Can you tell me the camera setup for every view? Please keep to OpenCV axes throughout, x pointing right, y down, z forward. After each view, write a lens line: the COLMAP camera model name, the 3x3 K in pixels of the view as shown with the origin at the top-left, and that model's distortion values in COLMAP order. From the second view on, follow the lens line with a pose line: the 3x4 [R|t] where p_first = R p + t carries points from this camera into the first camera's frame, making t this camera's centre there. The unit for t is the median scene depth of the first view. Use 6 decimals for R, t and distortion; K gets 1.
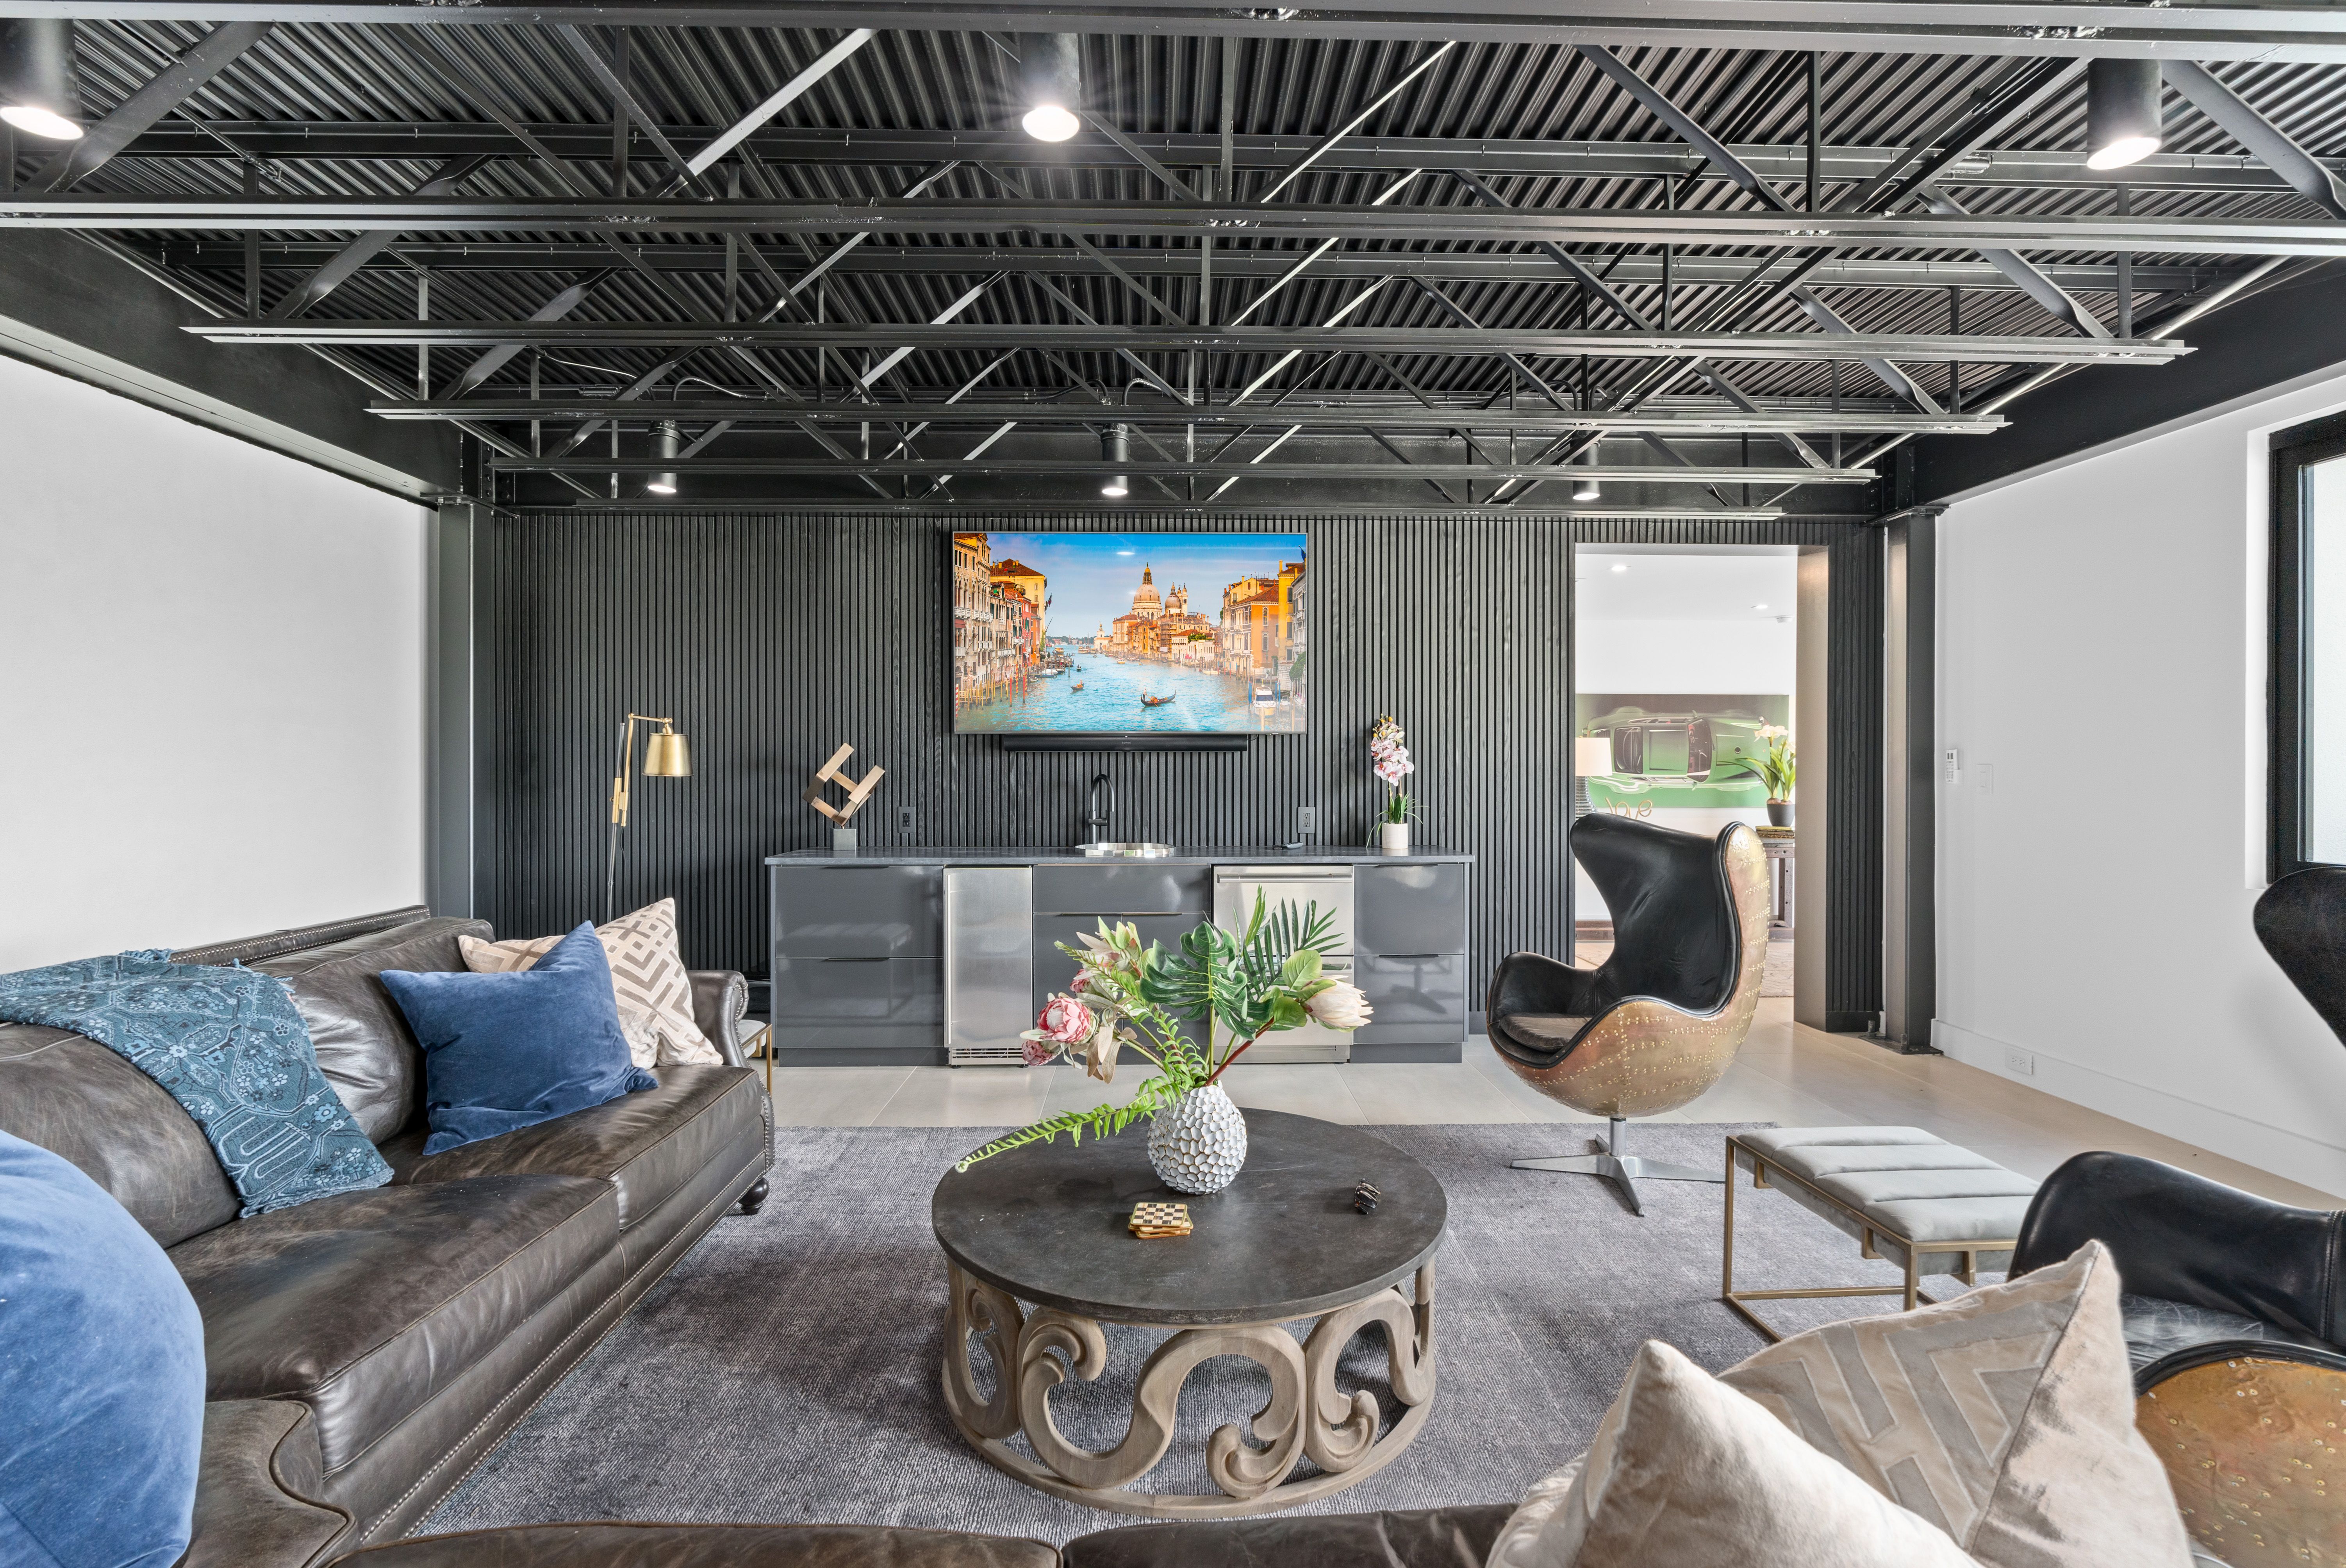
lens RADIAL K [[1077.9, 0, 1175.5], [0, 1077.9, 816.4], [0, 0, 1]] dist [-0.076757, 0.039586]
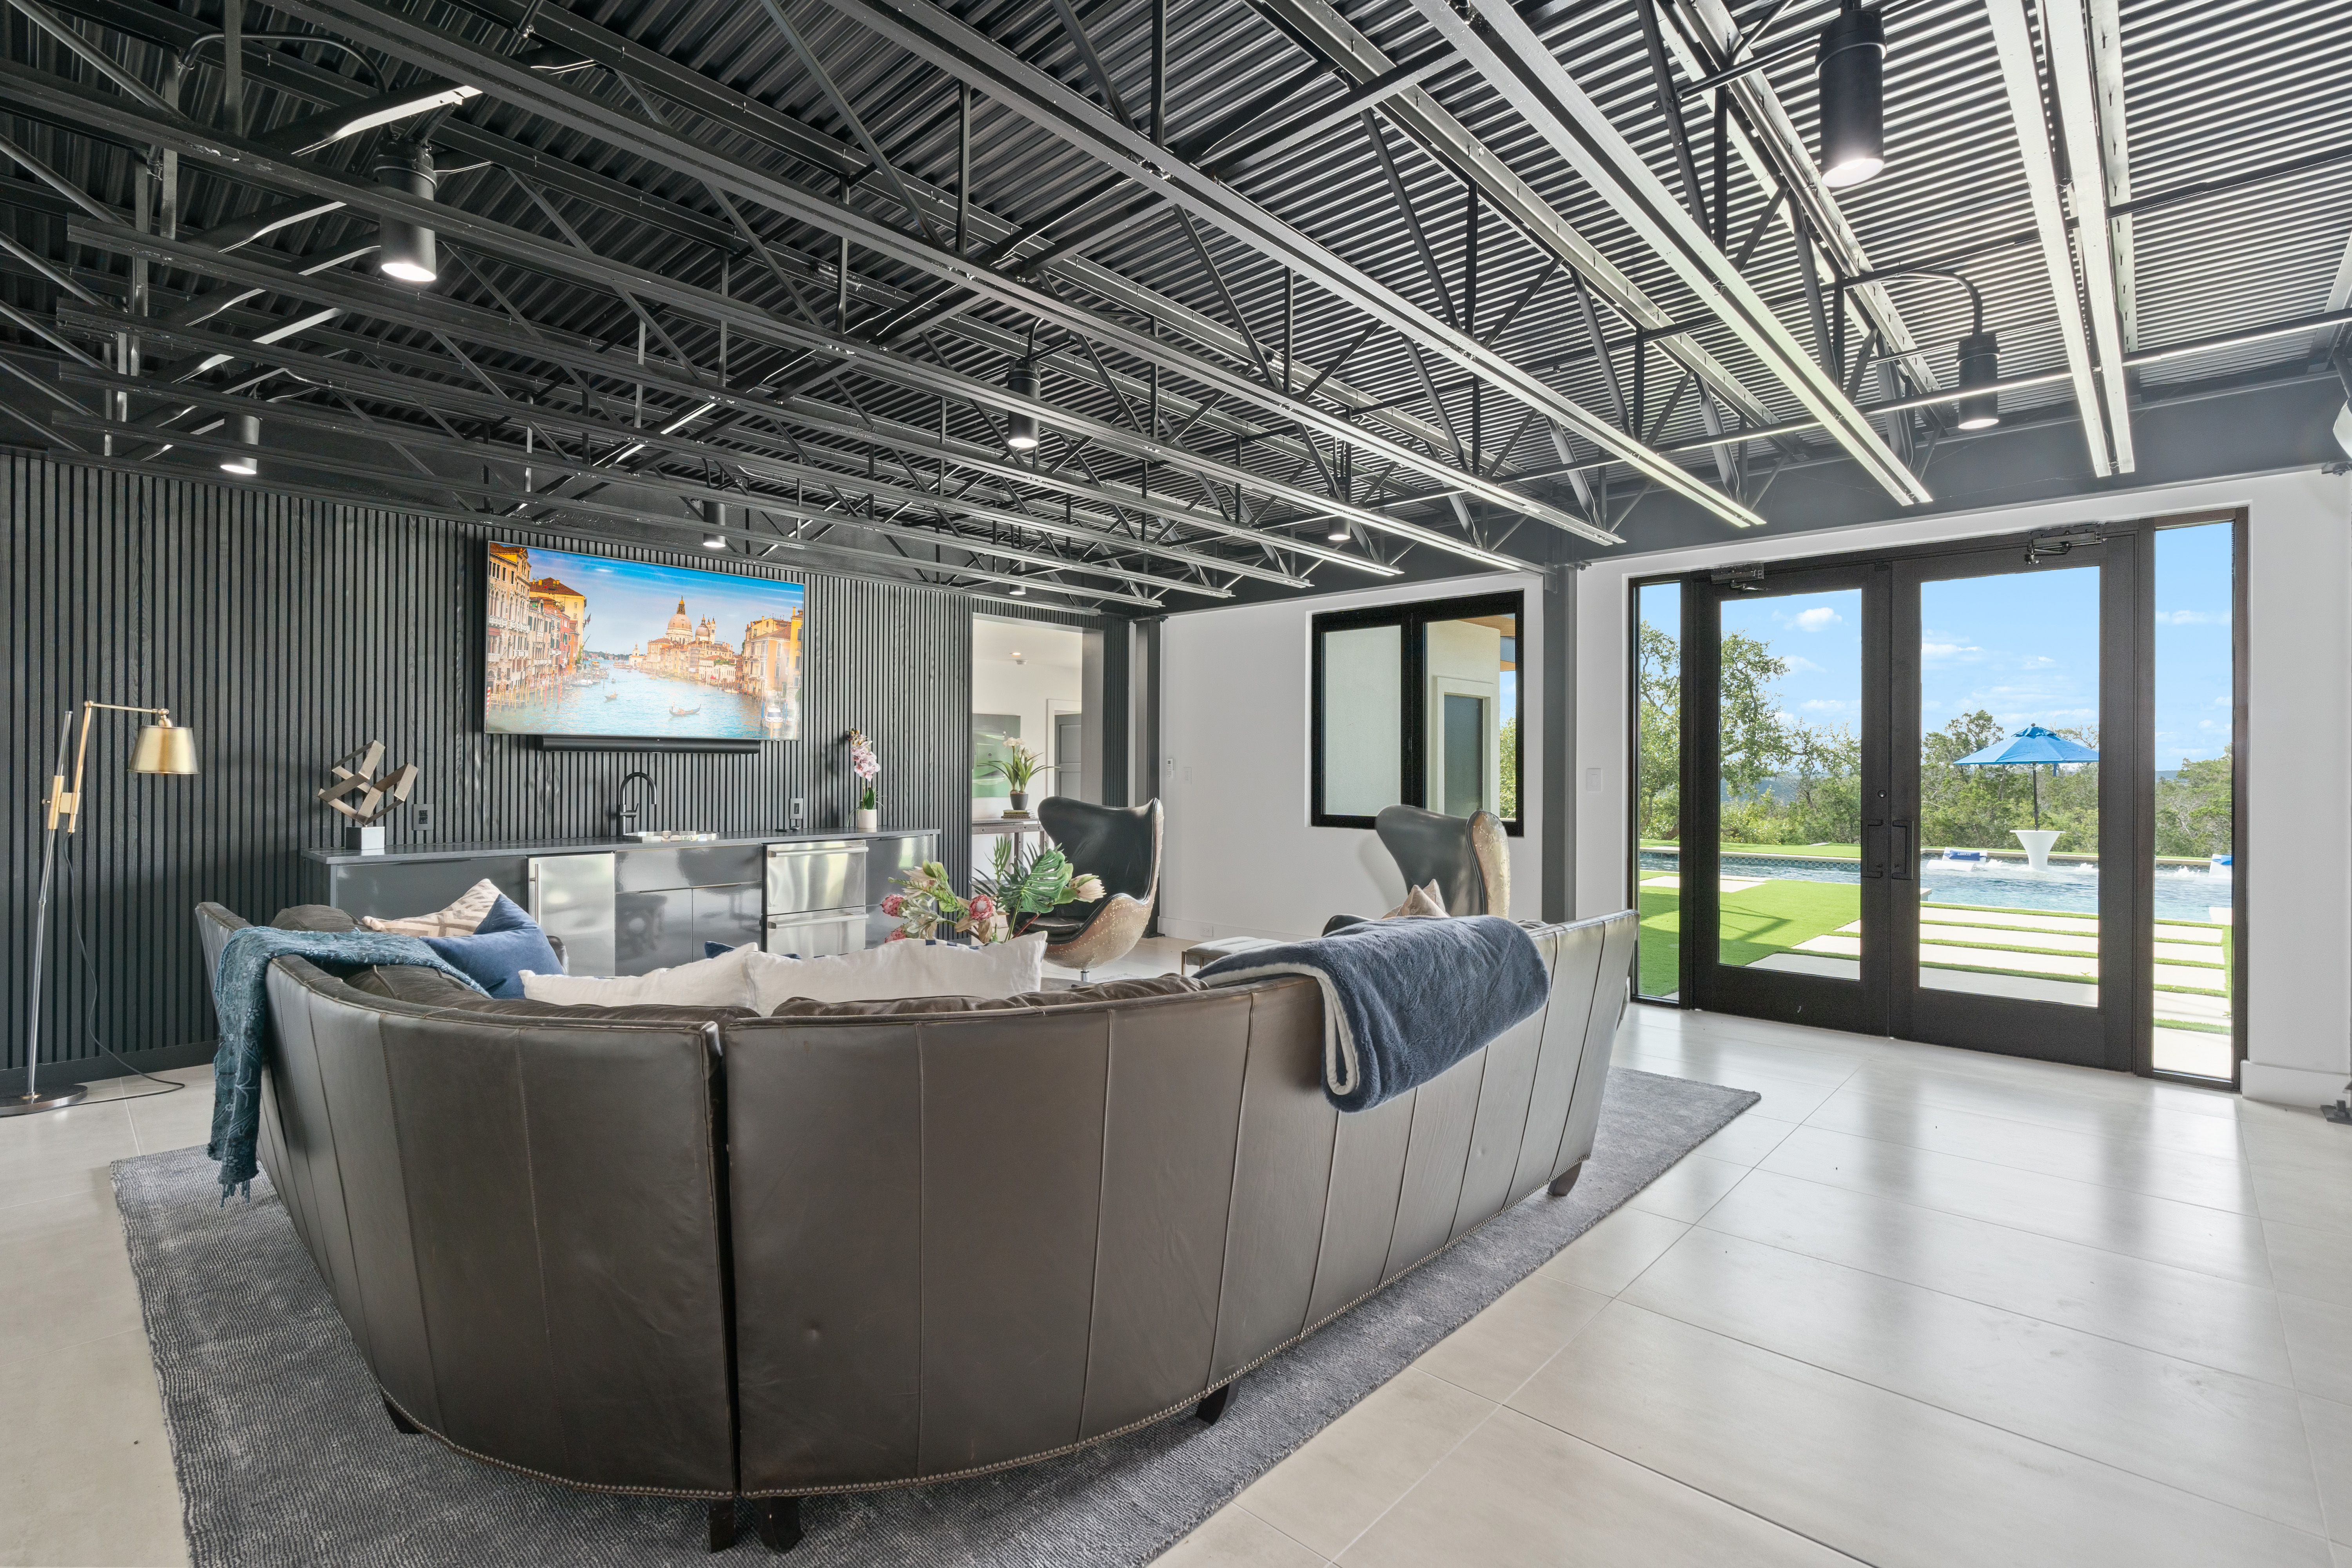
lens RADIAL K [[1072.5, 0, 1181.0], [0, 1072.5, 776.3], [0, 0, 1]] dist [-0.002706, 0.000823]
pose [[0.695771, -0.001850, 0.718261, -0.493638], [0.028966, 0.999255, -0.025486, 0.011474], [-0.717679, 0.038538, 0.695307, -0.226904]]
